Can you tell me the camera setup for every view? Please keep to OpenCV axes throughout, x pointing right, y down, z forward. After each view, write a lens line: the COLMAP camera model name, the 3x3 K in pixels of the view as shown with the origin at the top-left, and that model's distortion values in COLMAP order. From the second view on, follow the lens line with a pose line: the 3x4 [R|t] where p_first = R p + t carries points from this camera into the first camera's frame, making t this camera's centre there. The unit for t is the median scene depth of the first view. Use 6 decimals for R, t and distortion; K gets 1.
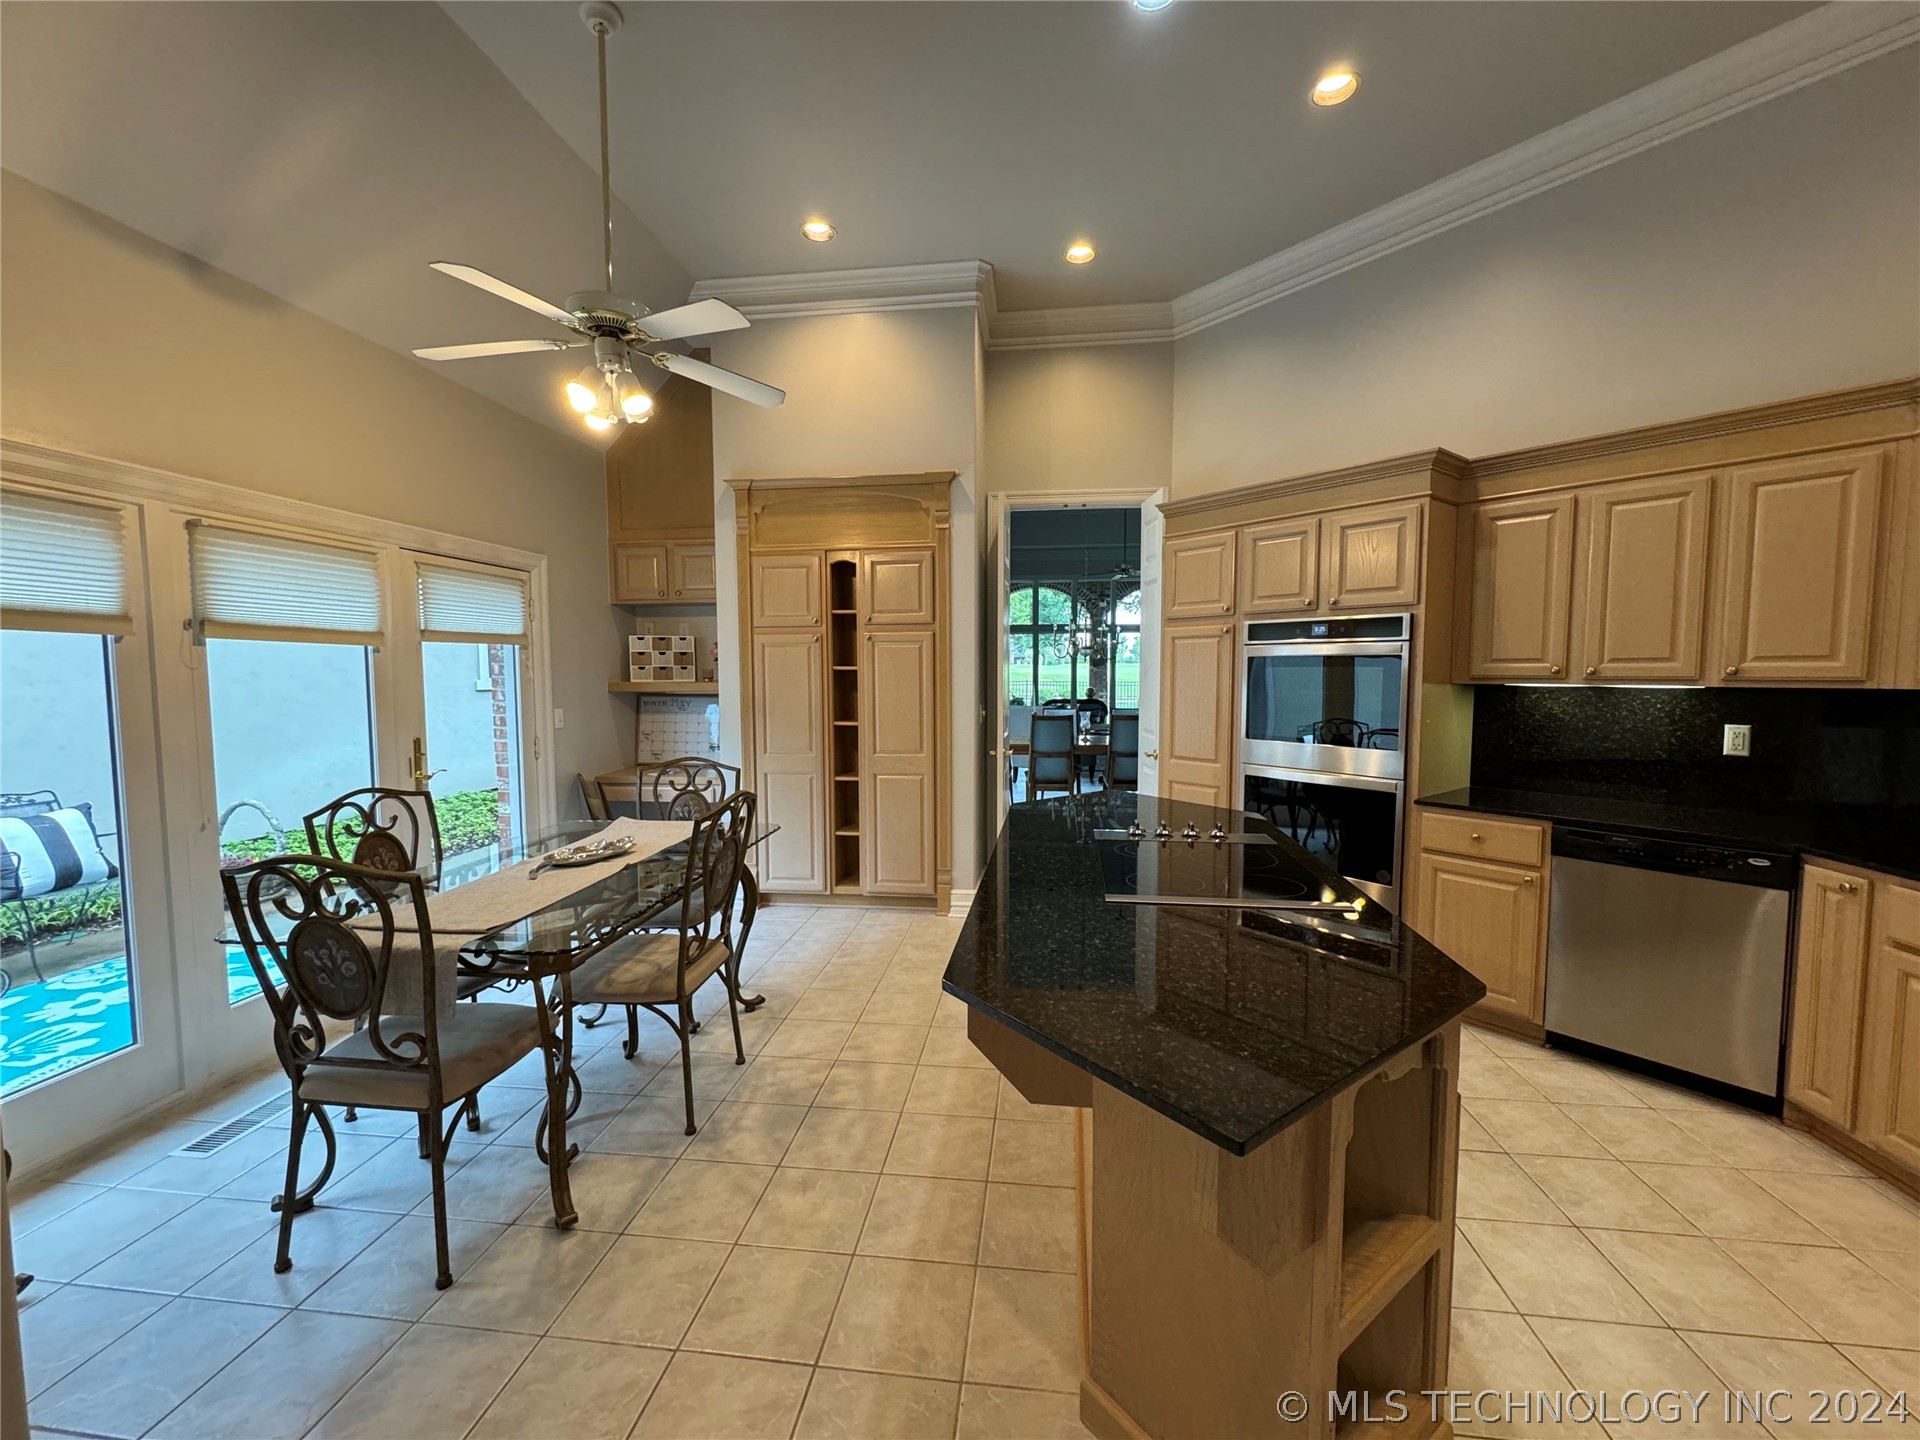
lens RADIAL K [[783.0, 0, 960.0], [0, 783.0, 720.0], [0, 0, 1]] dist [0.003679, 0.000028]
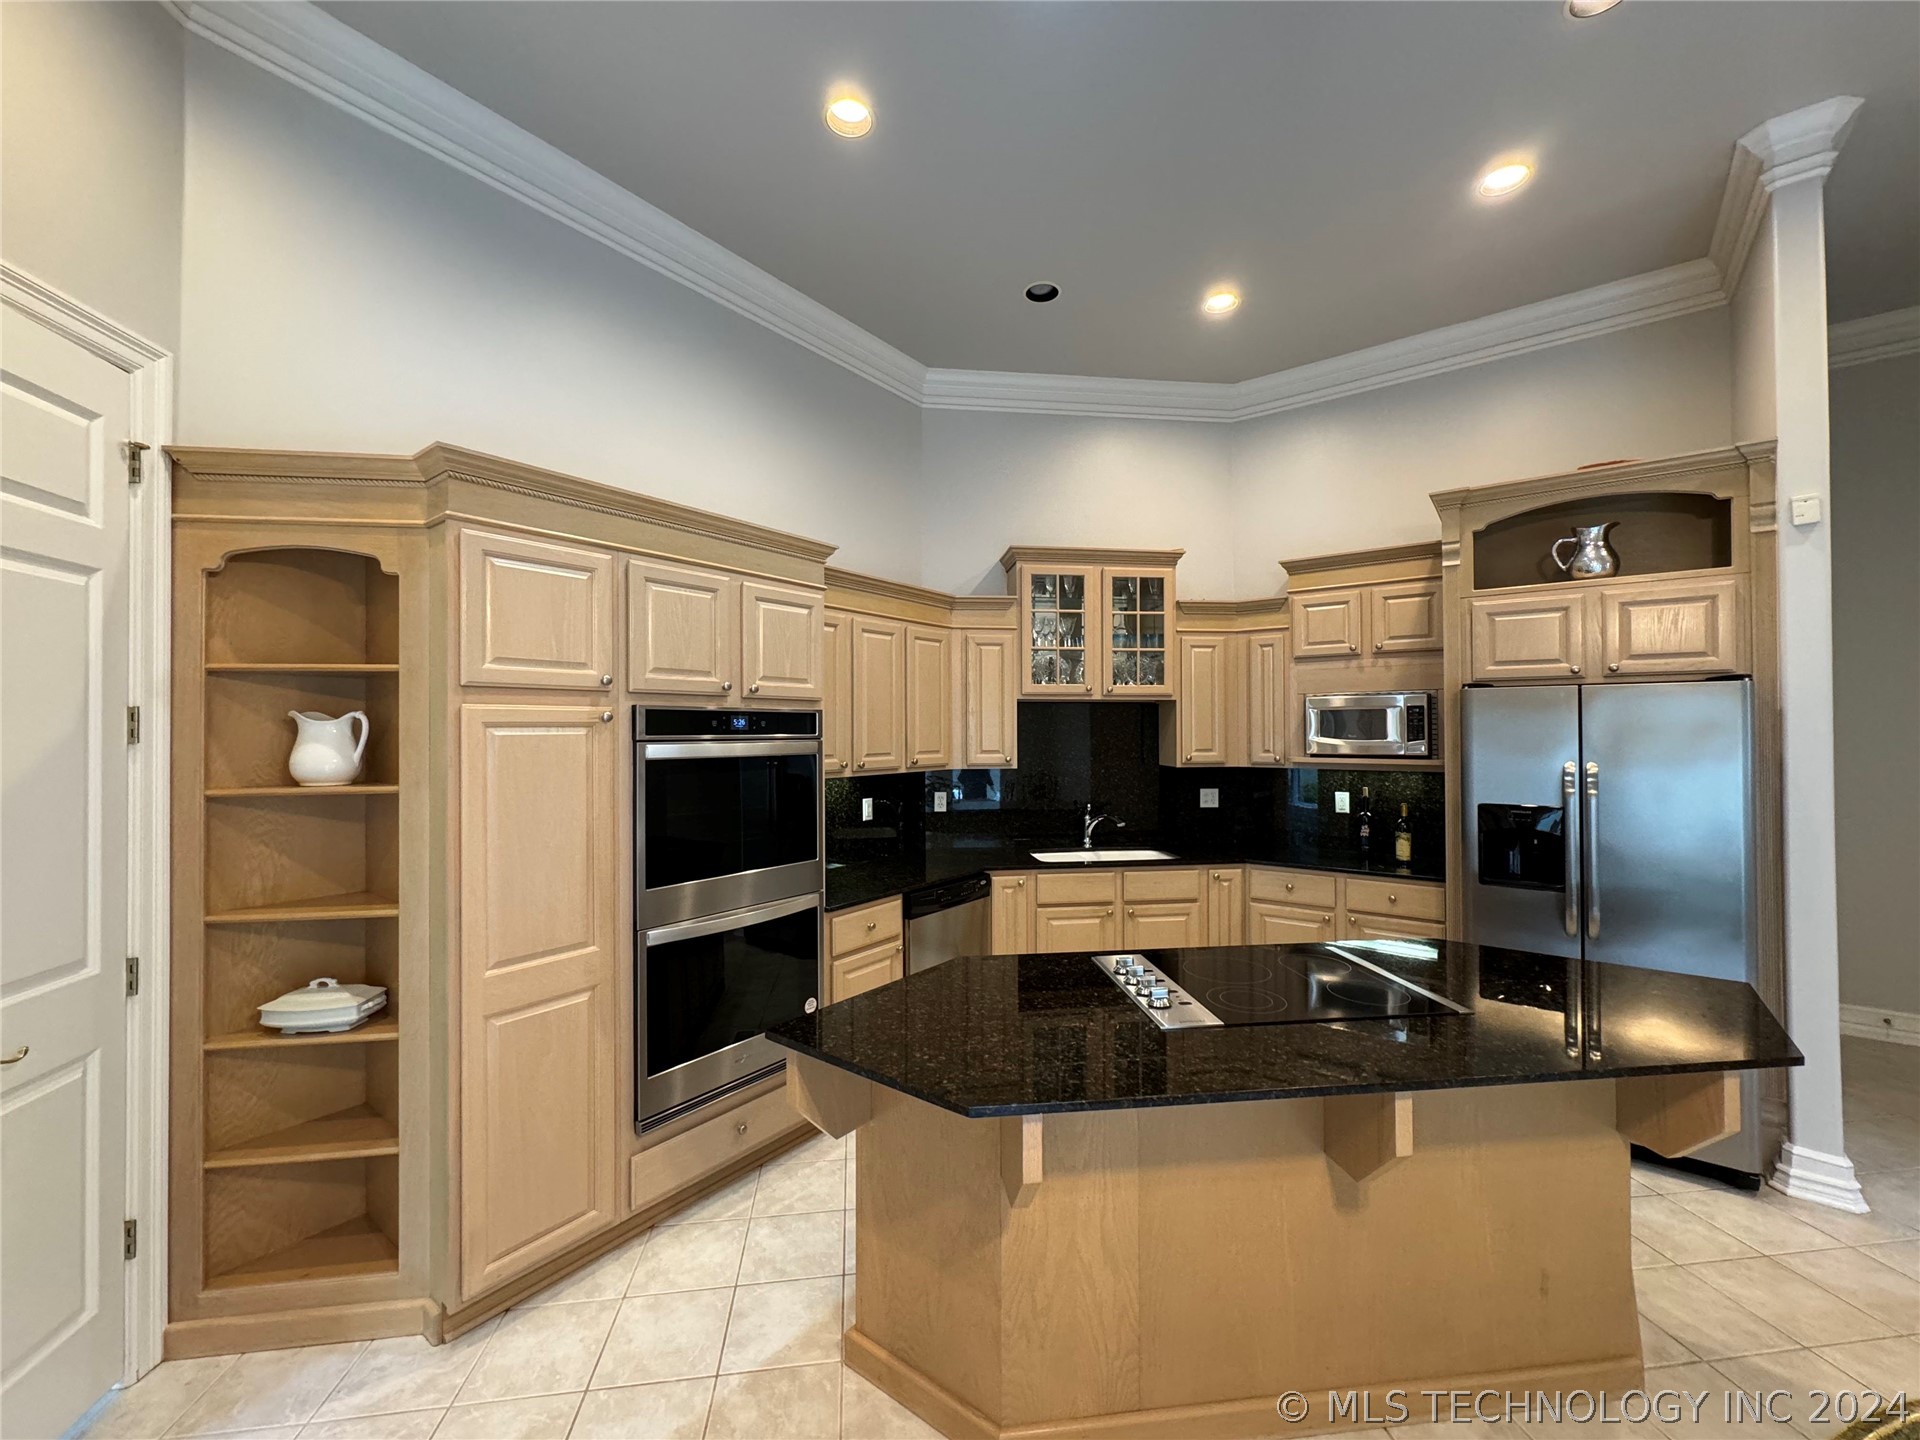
lens RADIAL K [[783.0, 0, 960.0], [0, 783.0, 720.0], [0, 0, 1]] dist [0.003679, 0.000028]
pose [[-0.250689, 0.015534, 0.967943, -0.406612], [0.073247, 0.997309, 0.002965, -0.125031], [-0.965293, 0.071642, -0.251153, 1.183140]]
